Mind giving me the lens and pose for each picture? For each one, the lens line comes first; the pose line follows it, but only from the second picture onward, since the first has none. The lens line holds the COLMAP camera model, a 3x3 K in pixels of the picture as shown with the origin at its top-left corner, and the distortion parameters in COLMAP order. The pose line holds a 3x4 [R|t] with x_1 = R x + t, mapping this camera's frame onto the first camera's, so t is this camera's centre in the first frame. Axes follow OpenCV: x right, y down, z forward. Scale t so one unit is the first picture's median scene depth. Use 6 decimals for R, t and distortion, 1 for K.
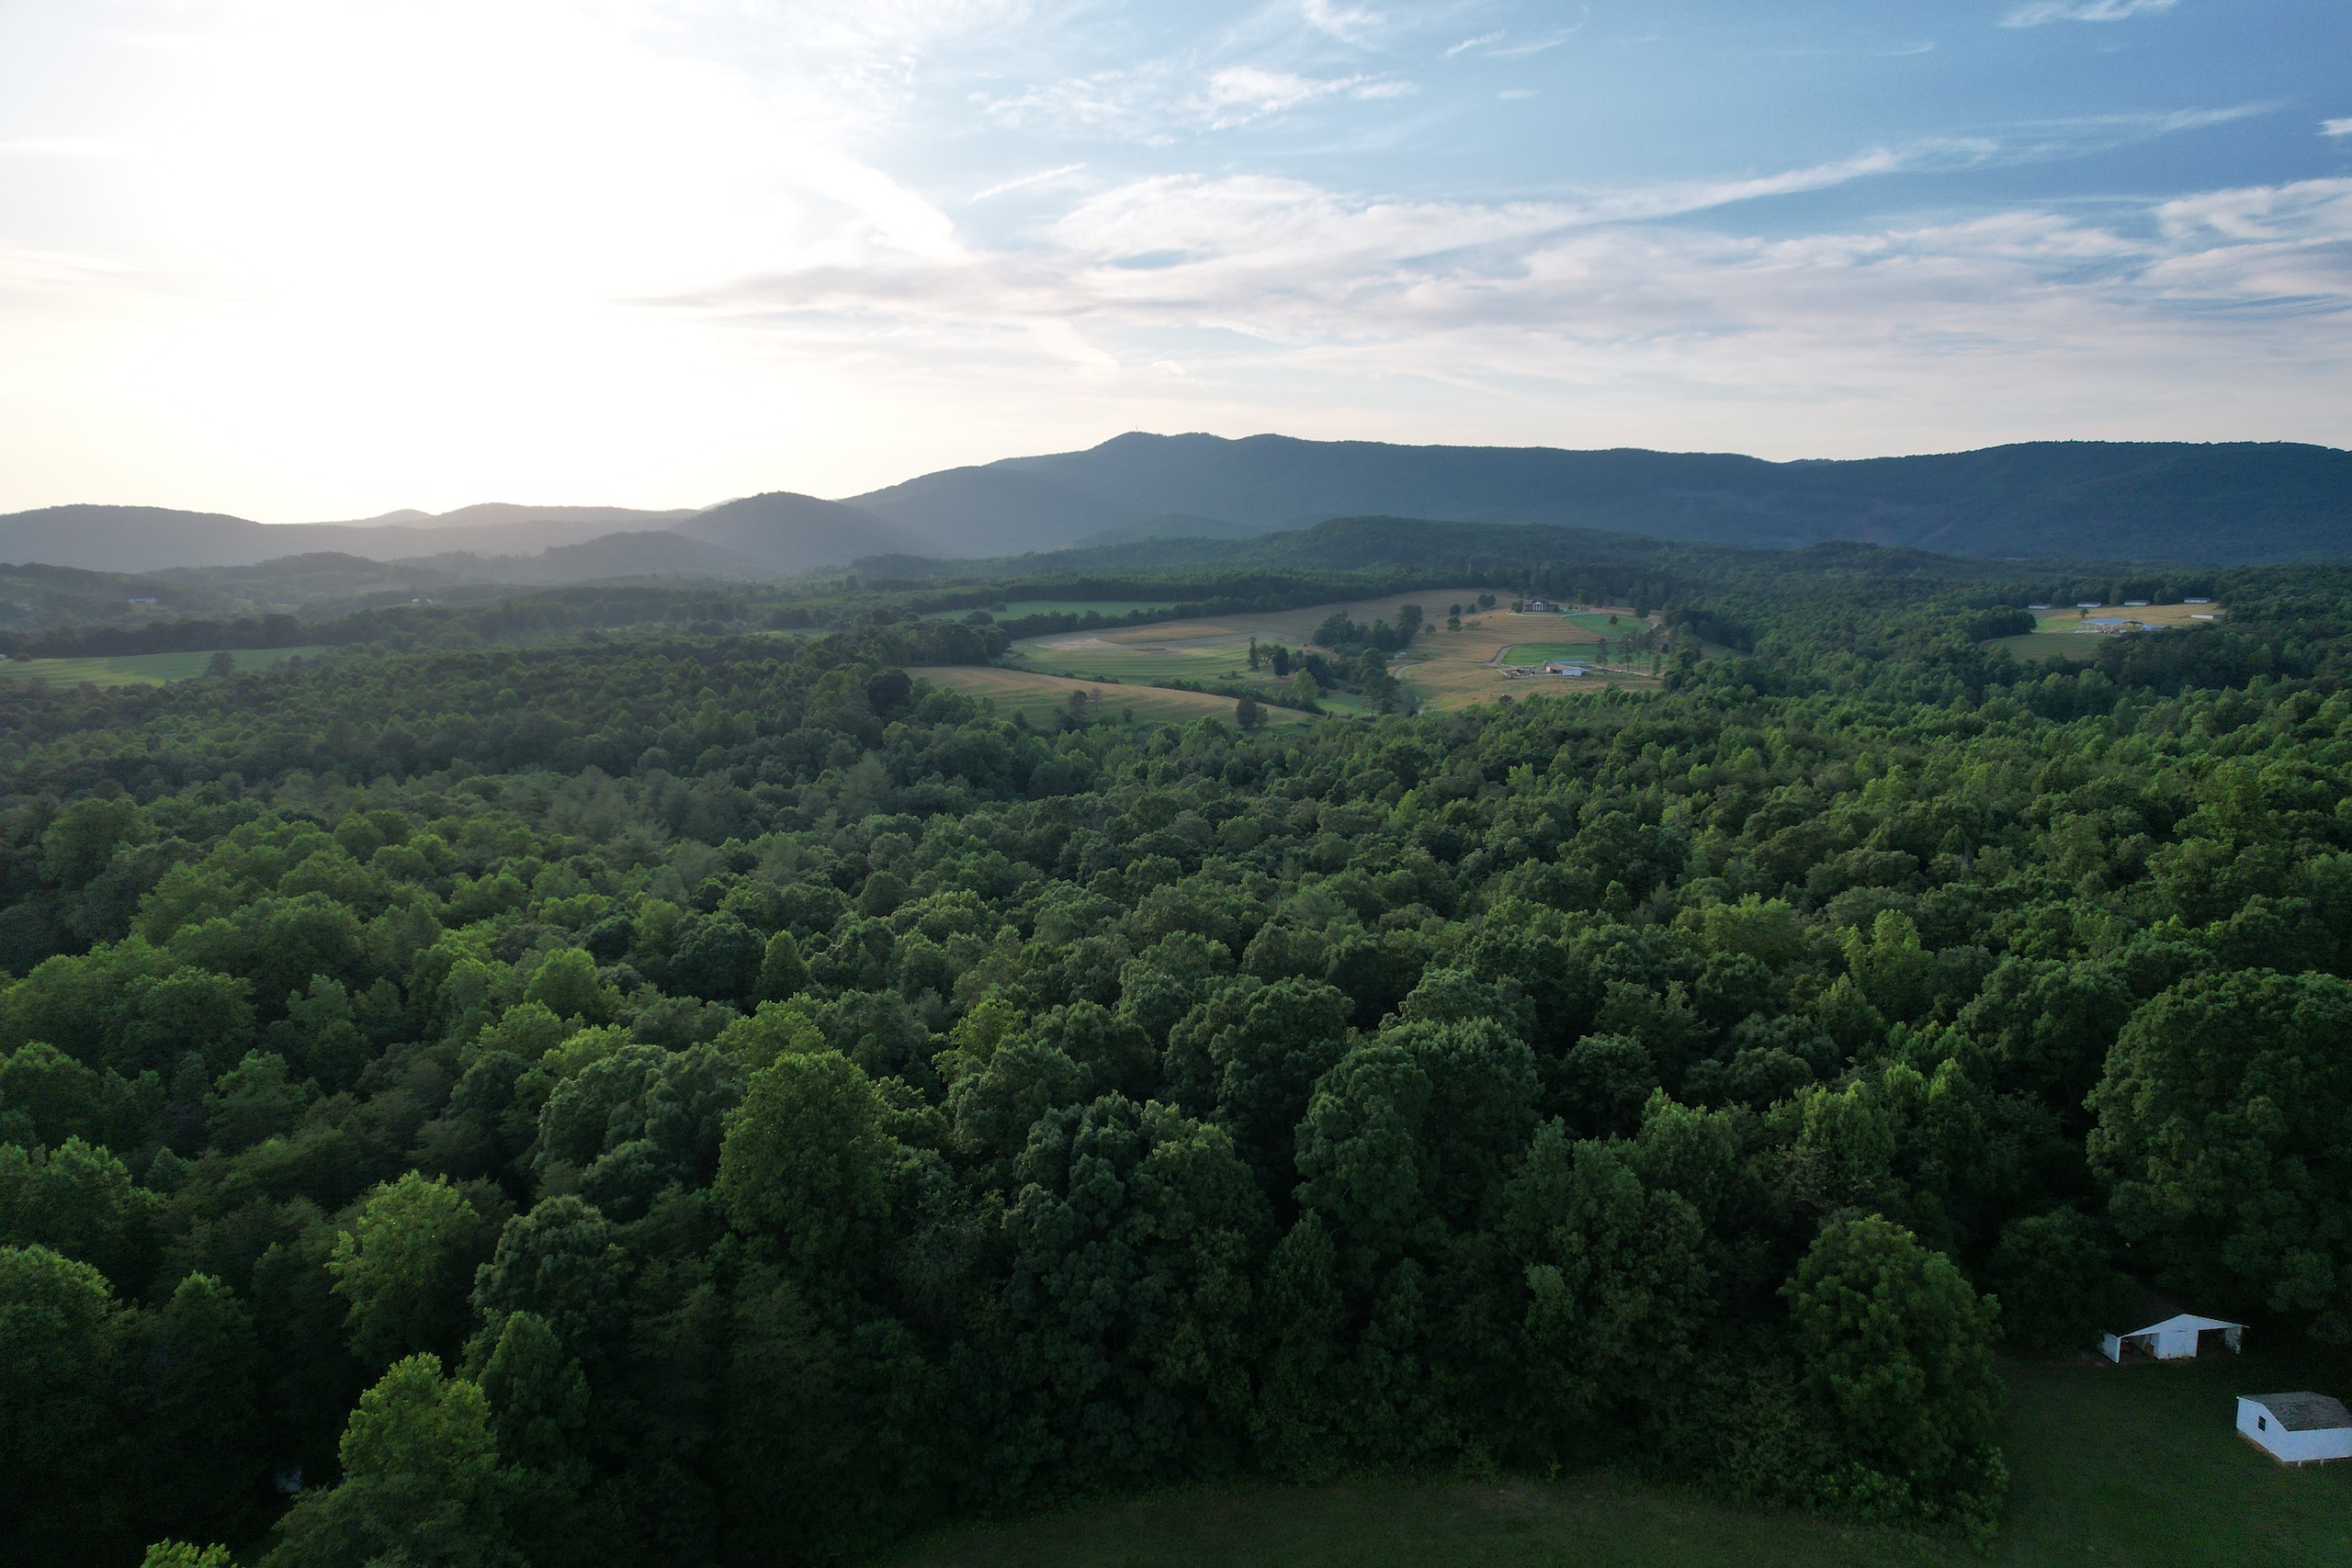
lens RADIAL K [[1501.9, 0, 1189.9], [0, 1501.9, 782.5], [0, 0, 1]] dist [-0.076277, 0.064884]
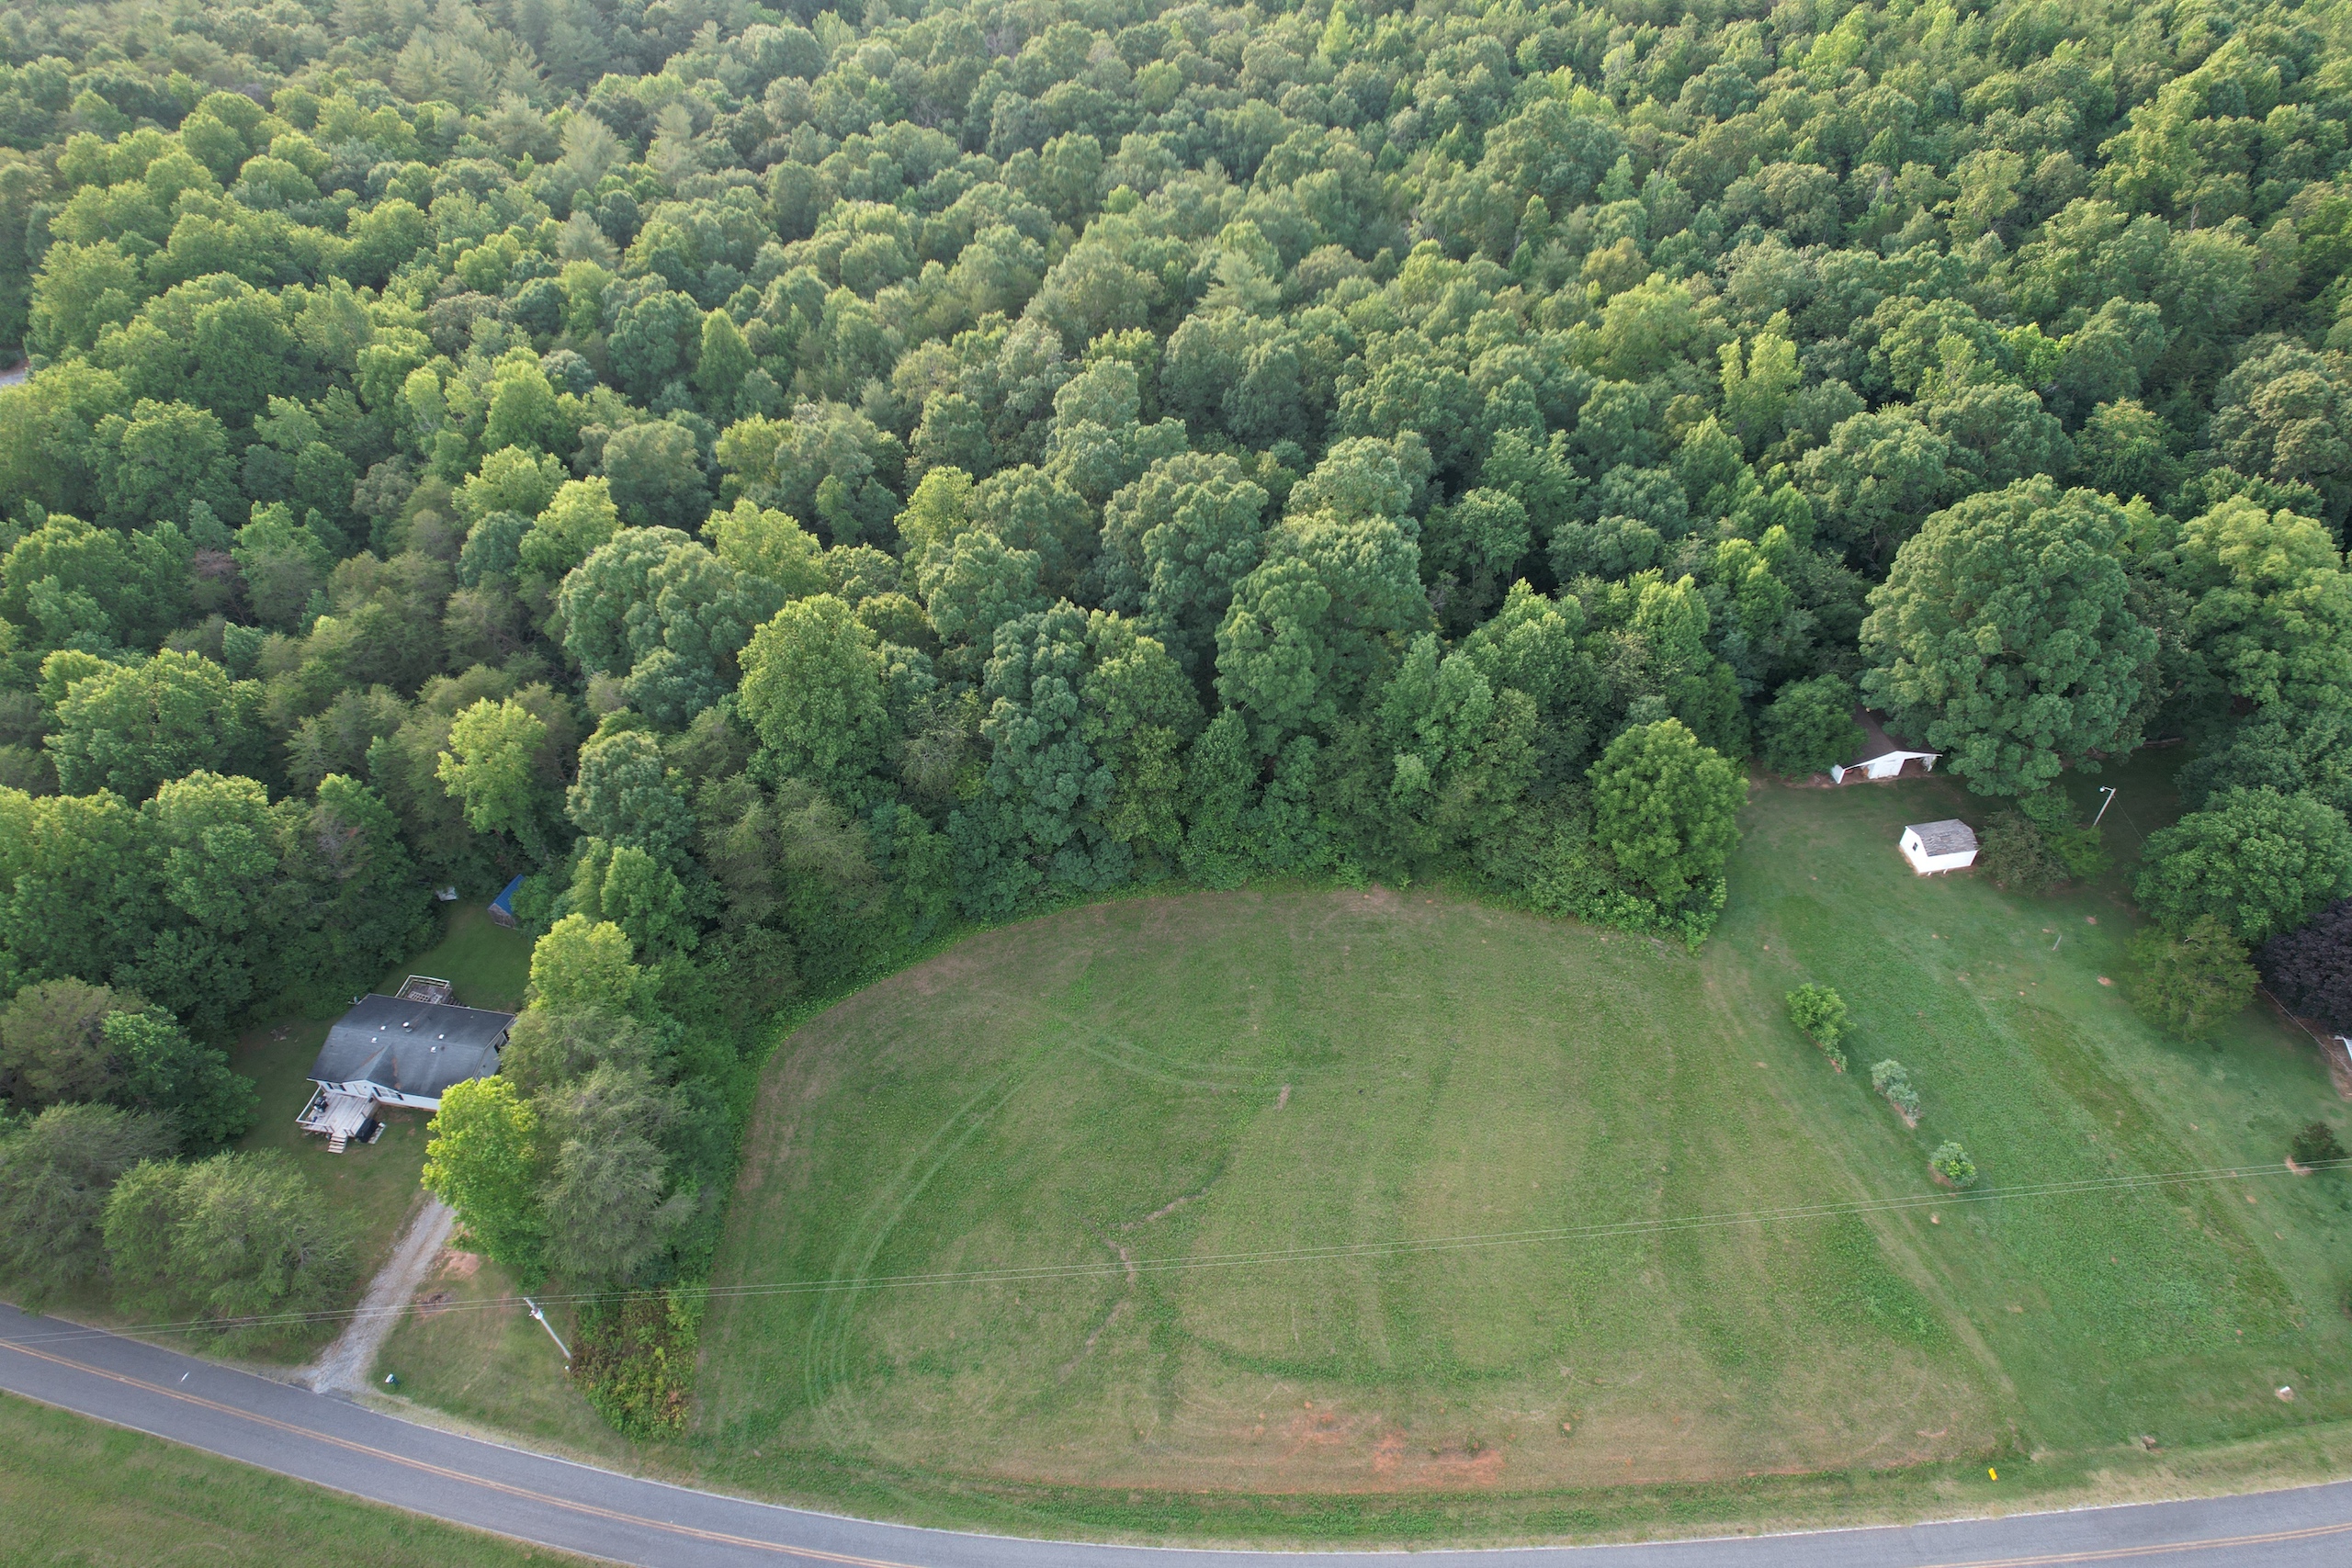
lens RADIAL K [[1507.6, 0, 1195.4], [0, 1507.6, 783.1], [0, 0, 1]] dist [-0.075027, 0.071712]
pose [[0.998377, -0.033625, 0.045960, -0.006146], [0.001458, 0.821886, 0.569651, -0.377213], [-0.056928, -0.568659, 0.820601, -0.065368]]
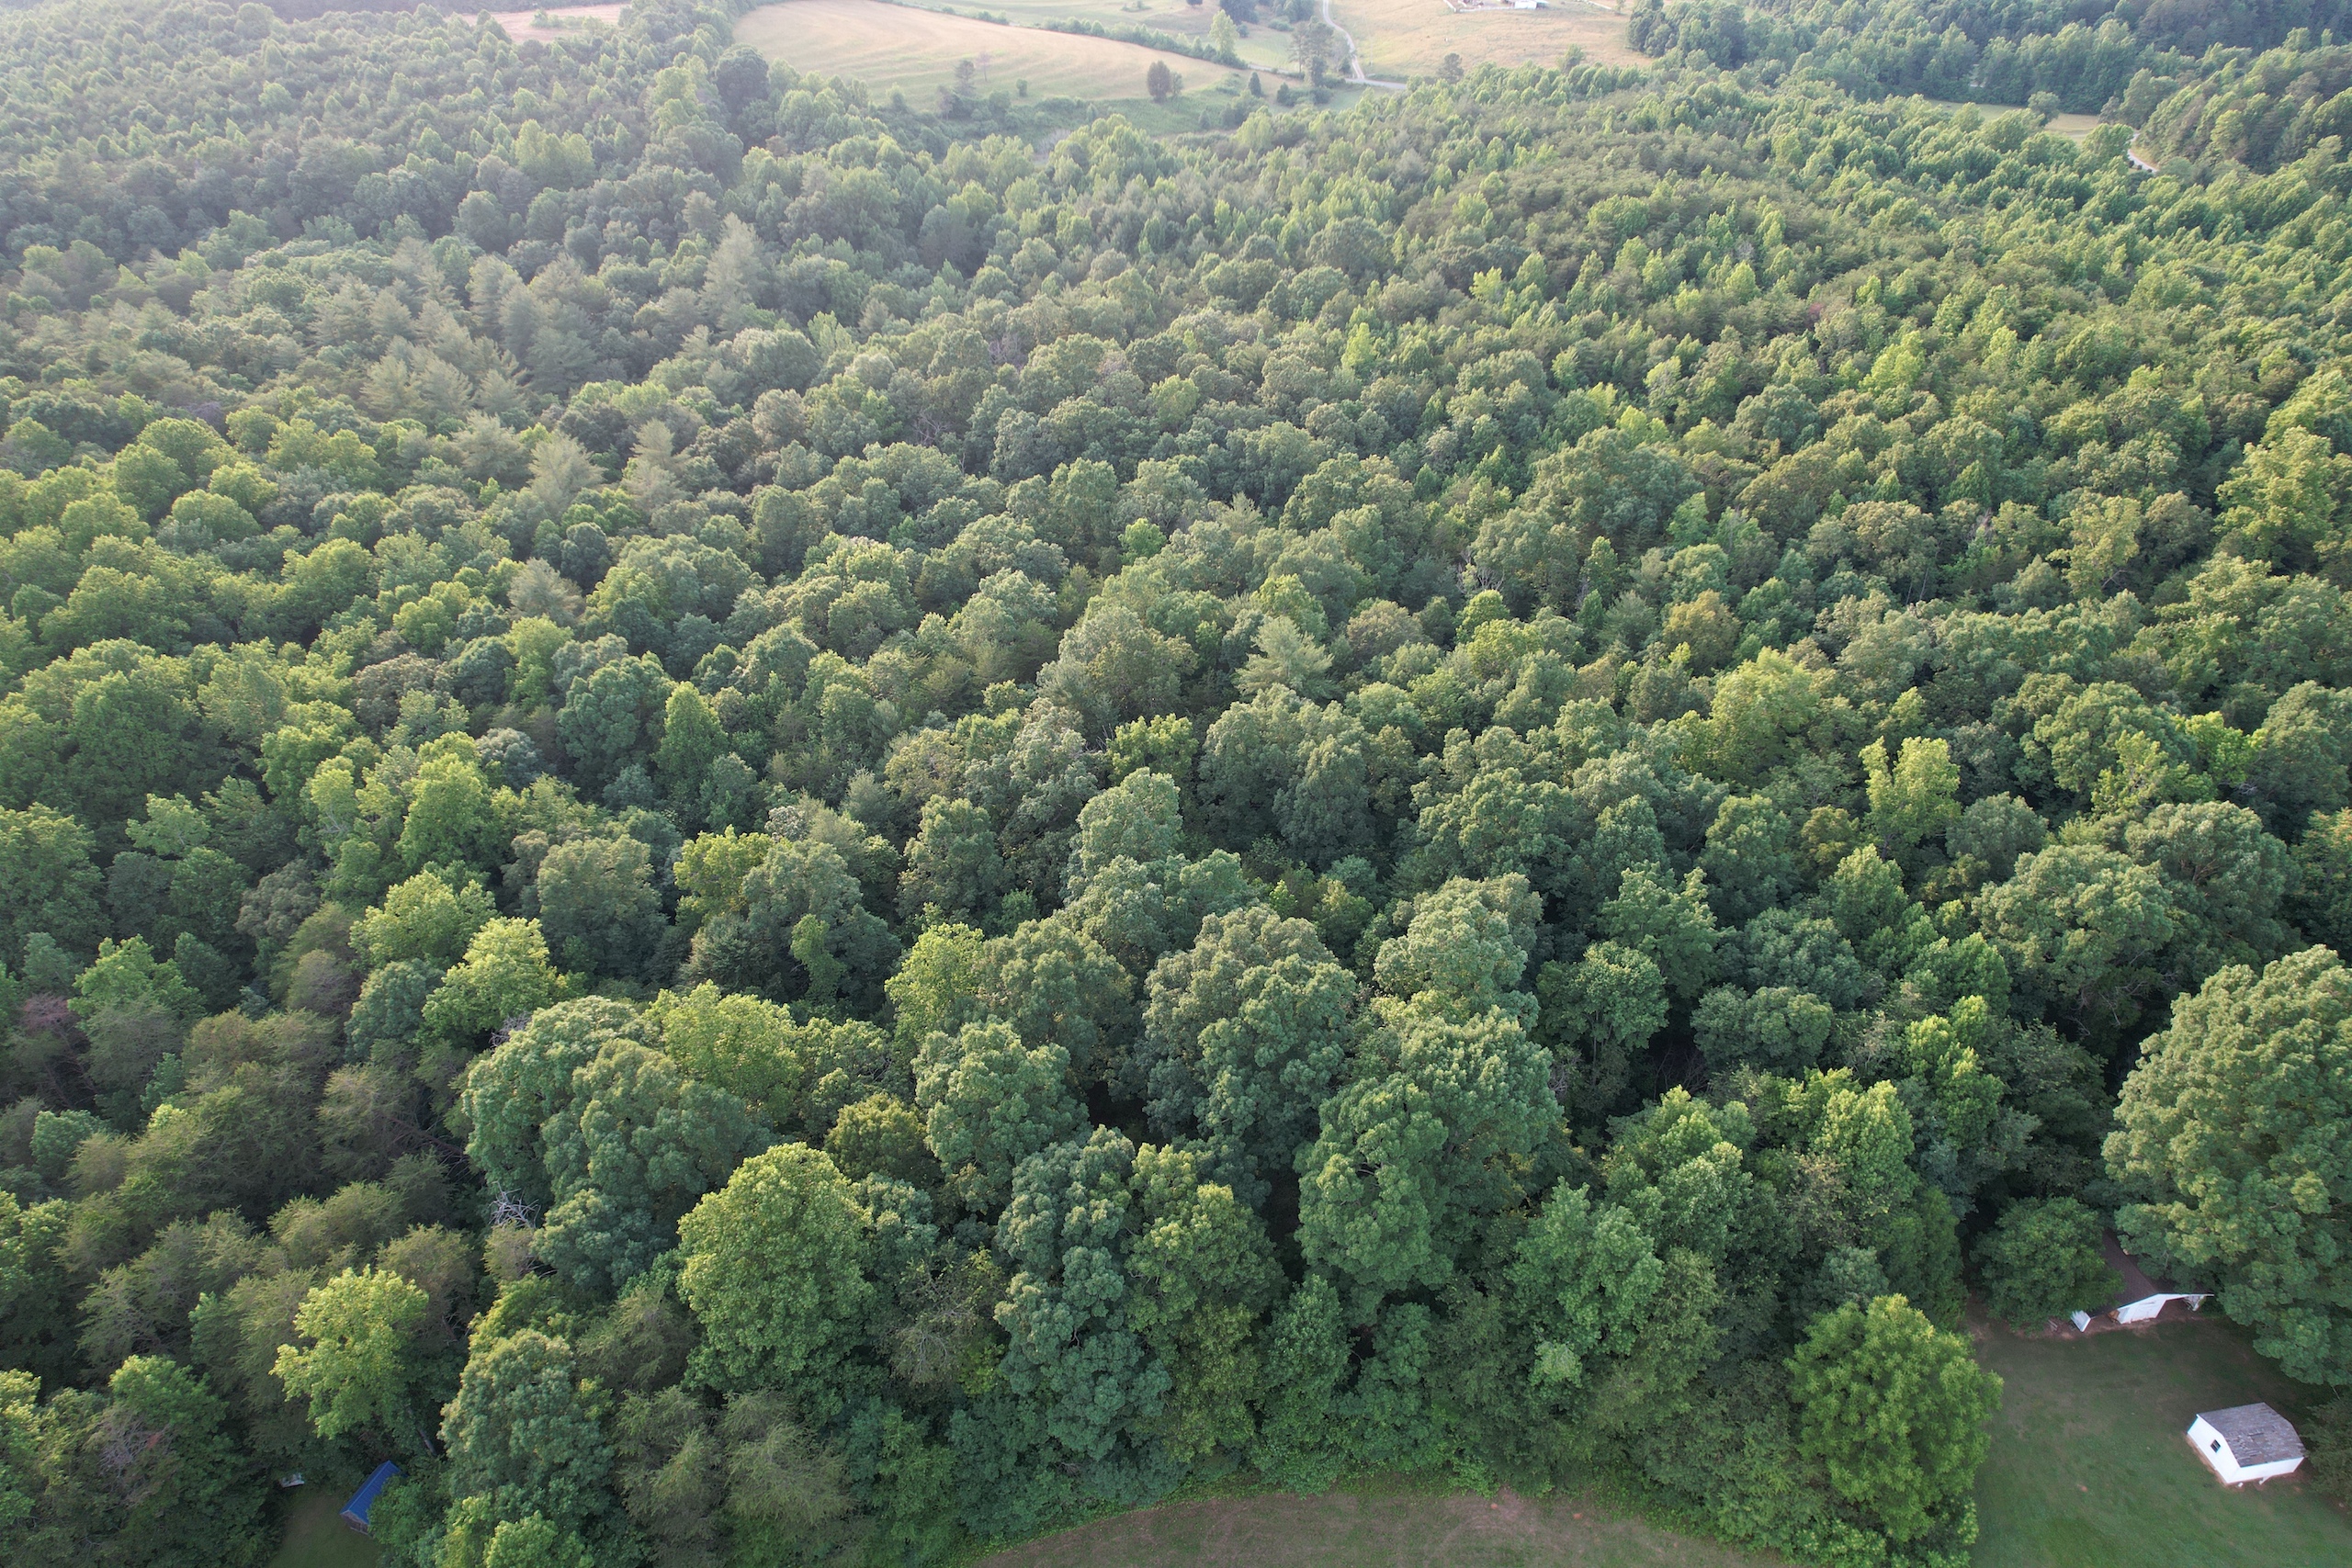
lens RADIAL K [[1508.0, 0, 1188.1], [0, 1508.0, 786.2], [0, 0, 1]] dist [-0.073511, 0.067704]
pose [[0.997886, -0.028054, 0.058628, -0.049351], [-0.000832, 0.896462, 0.443119, -0.421785], [-0.064989, -0.442231, 0.894543, 0.285774]]
